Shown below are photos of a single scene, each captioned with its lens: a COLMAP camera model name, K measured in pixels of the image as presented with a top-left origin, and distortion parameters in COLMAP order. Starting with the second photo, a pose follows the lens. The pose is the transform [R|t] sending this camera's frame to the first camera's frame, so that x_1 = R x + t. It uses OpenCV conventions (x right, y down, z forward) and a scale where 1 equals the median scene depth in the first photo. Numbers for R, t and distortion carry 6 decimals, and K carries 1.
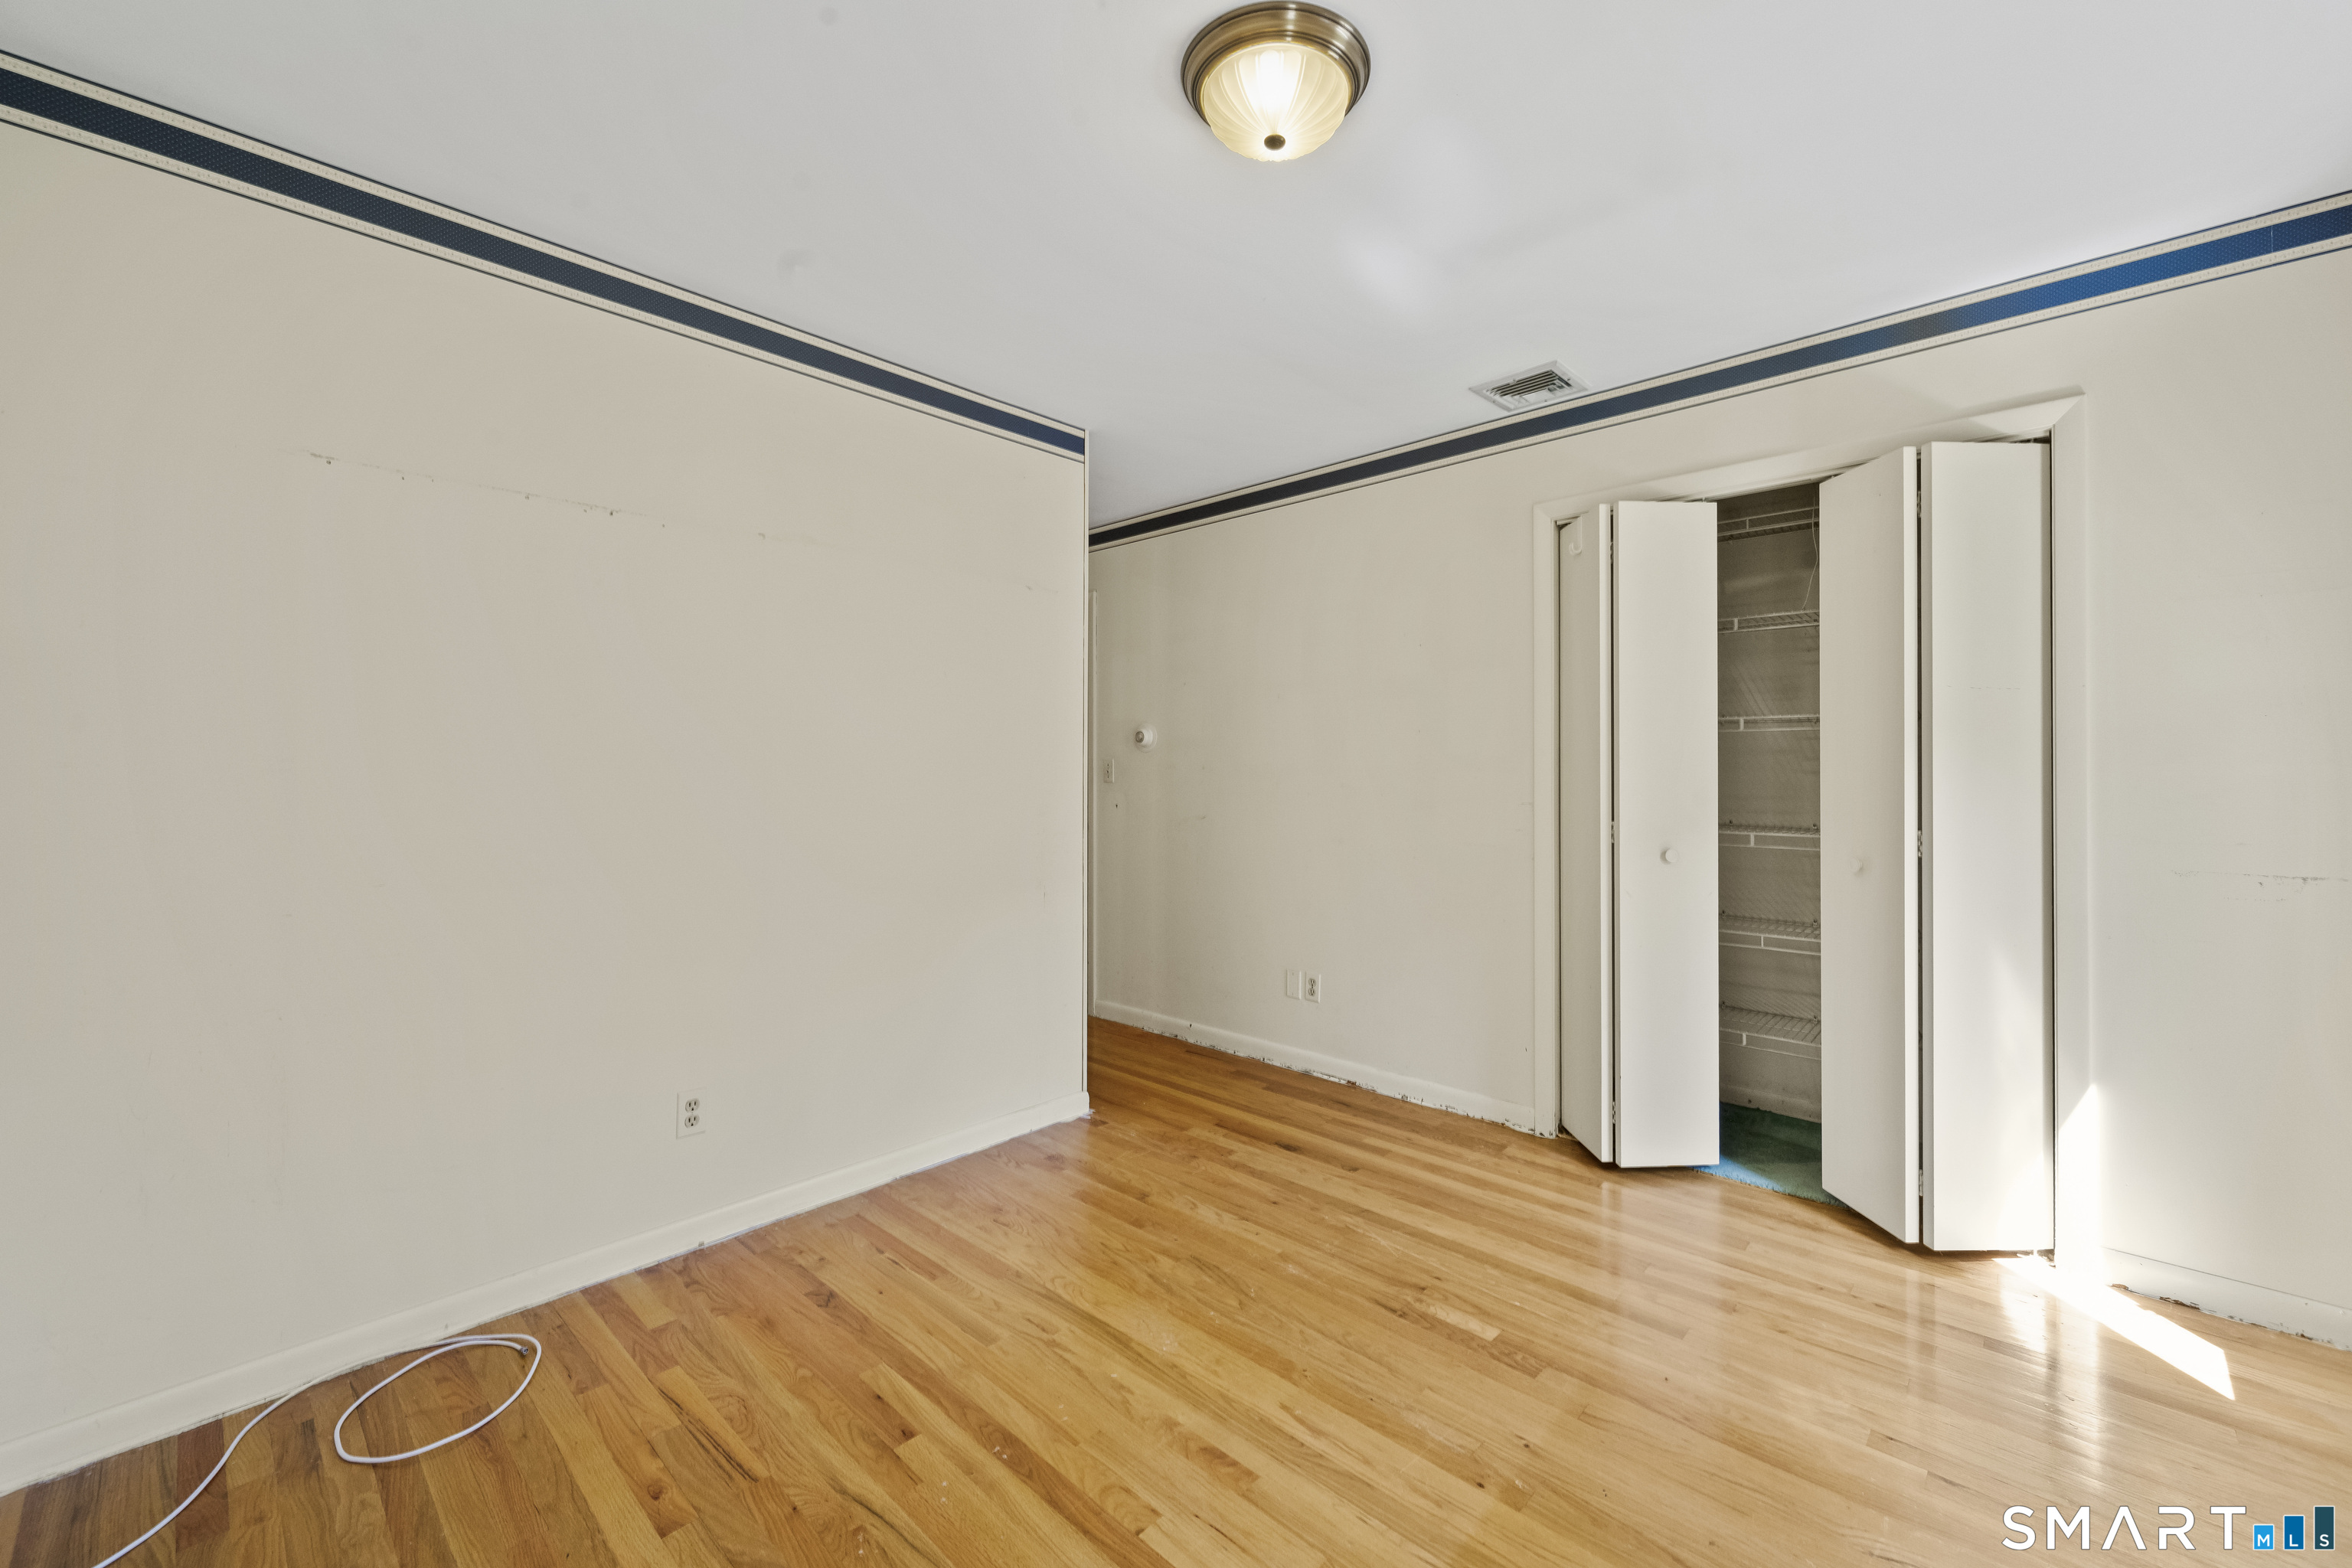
lens RADIAL K [[935.5, 0, 1188.0], [0, 935.5, 771.2], [0, 0, 1]] dist [-0.000507, -0.000134]
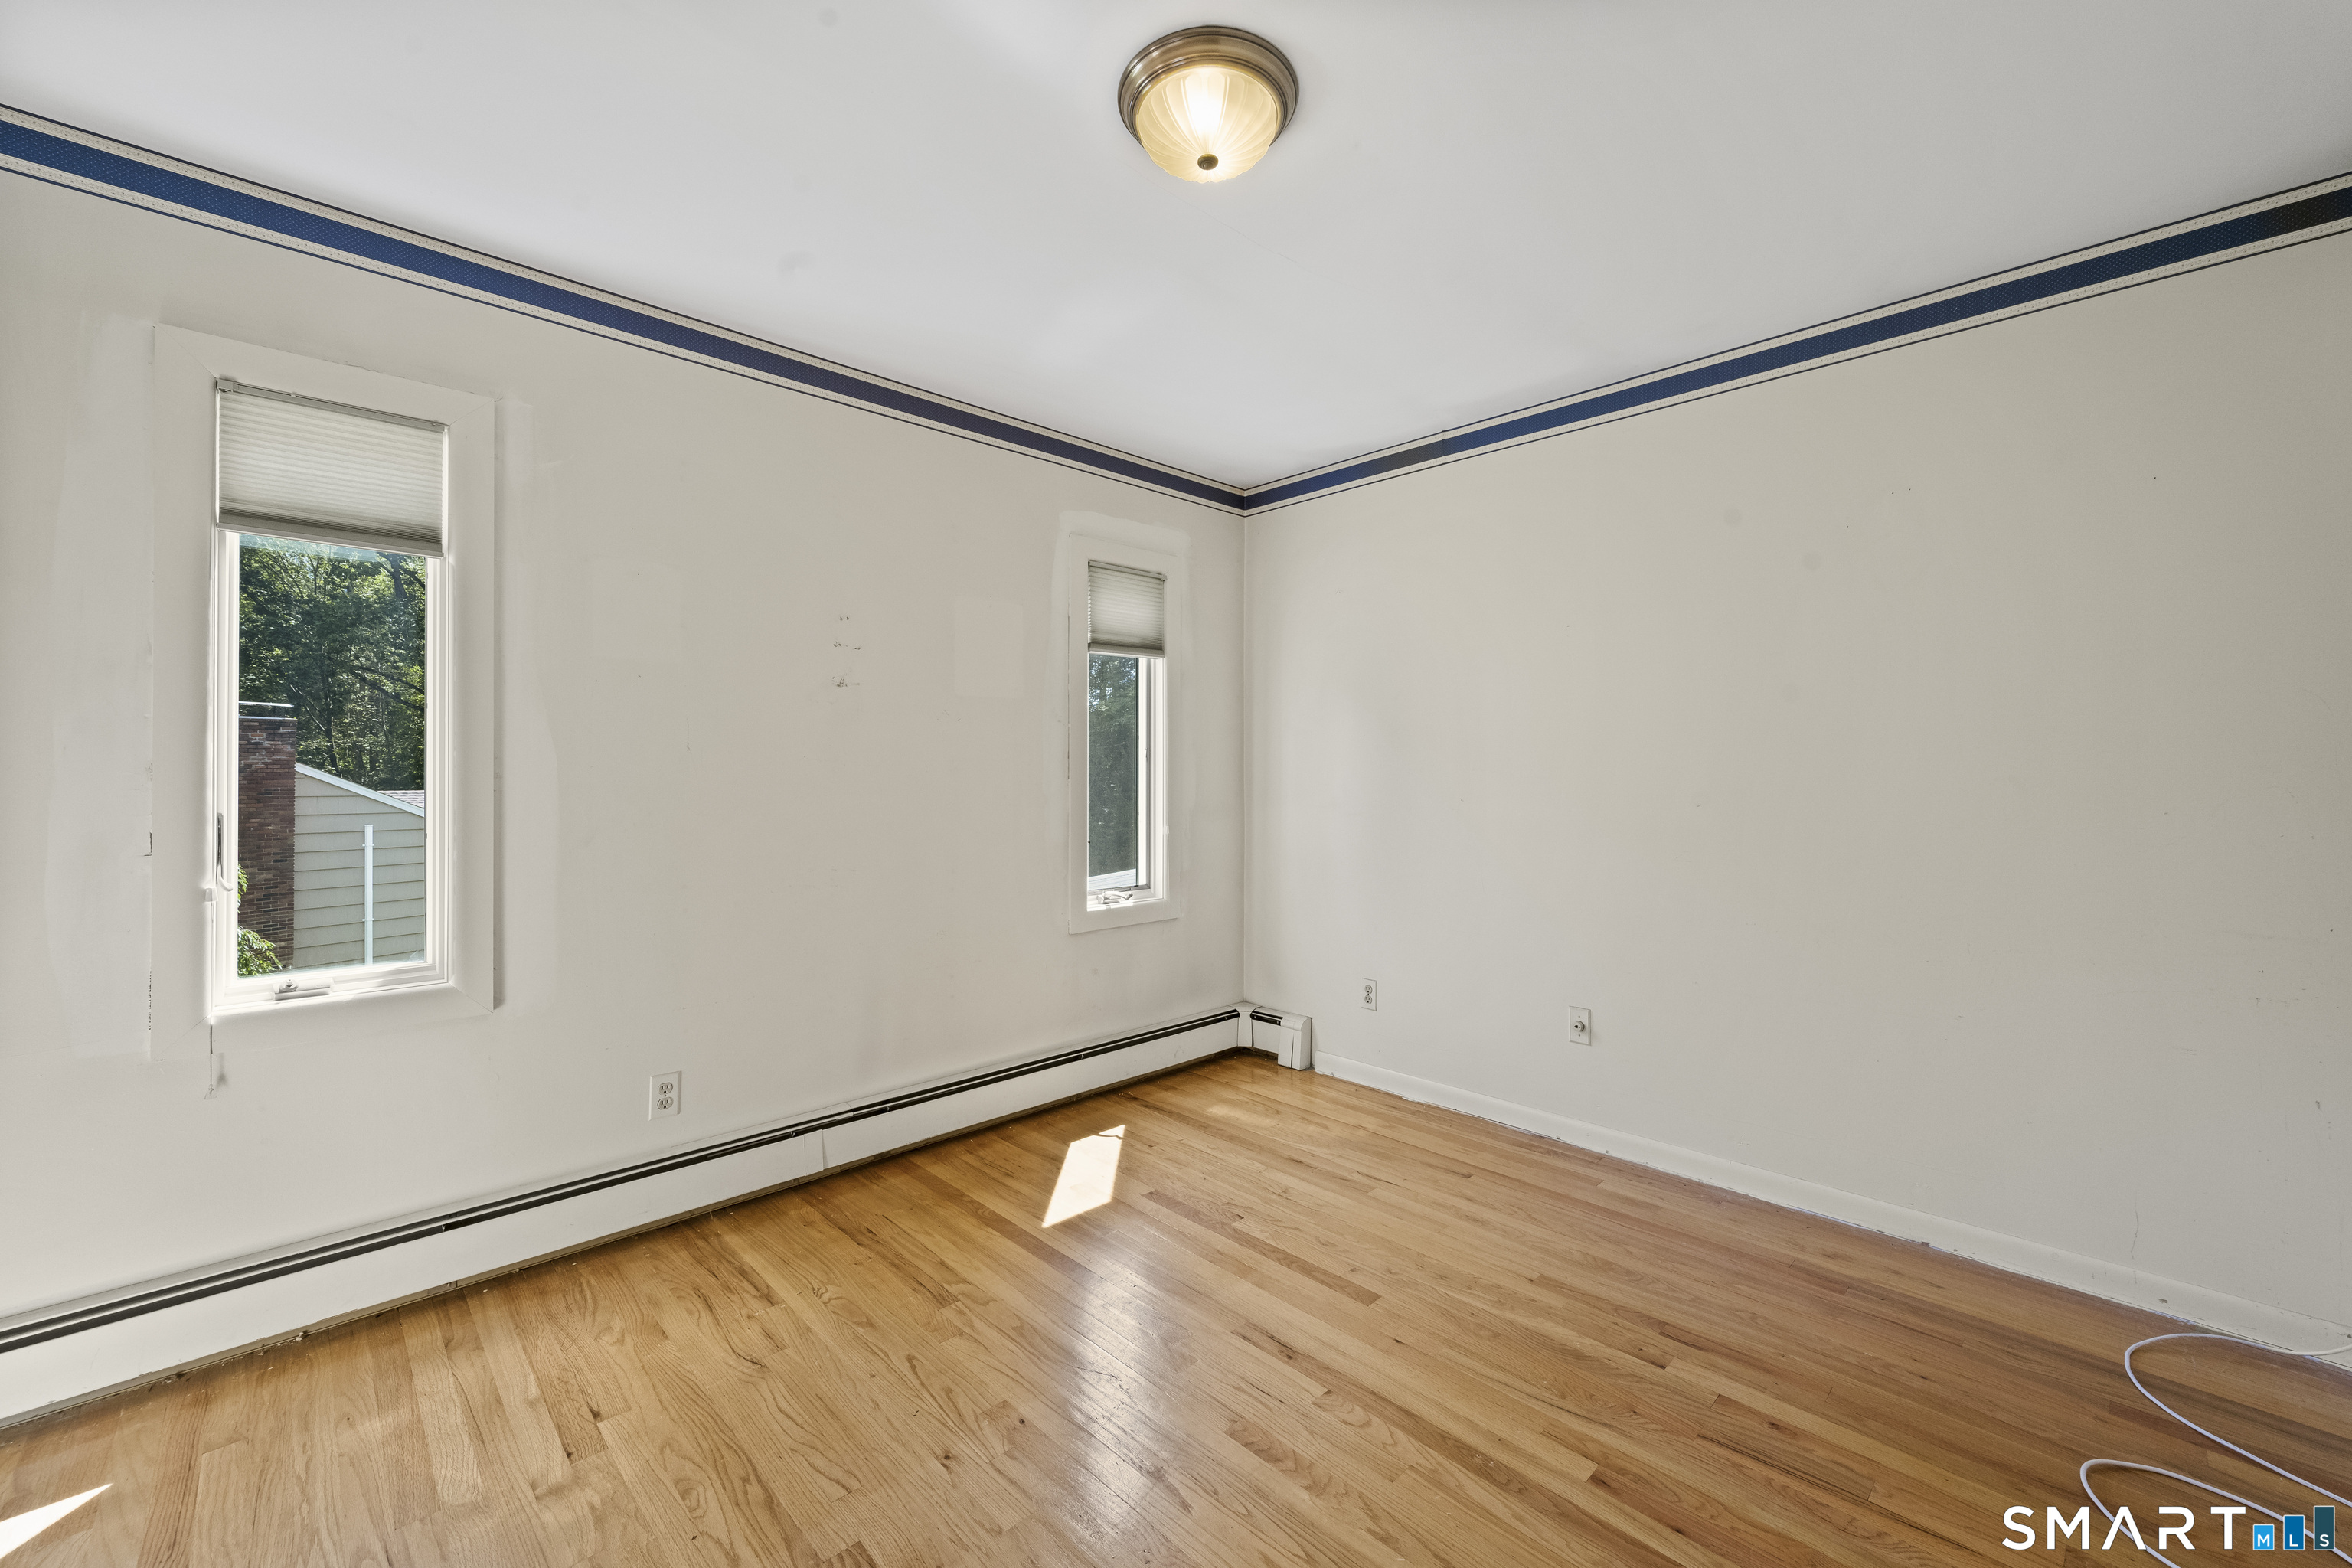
lens RADIAL K [[935.5, 0, 1188.0], [0, 935.5, 771.2], [0, 0, 1]] dist [-0.000507, -0.000134]
pose [[-0.998801, 0.002184, 0.048912, 0.061972], [0.001946, 0.999986, -0.004900, 0.007381], [-0.048922, -0.004798, -0.998791, 1.994060]]
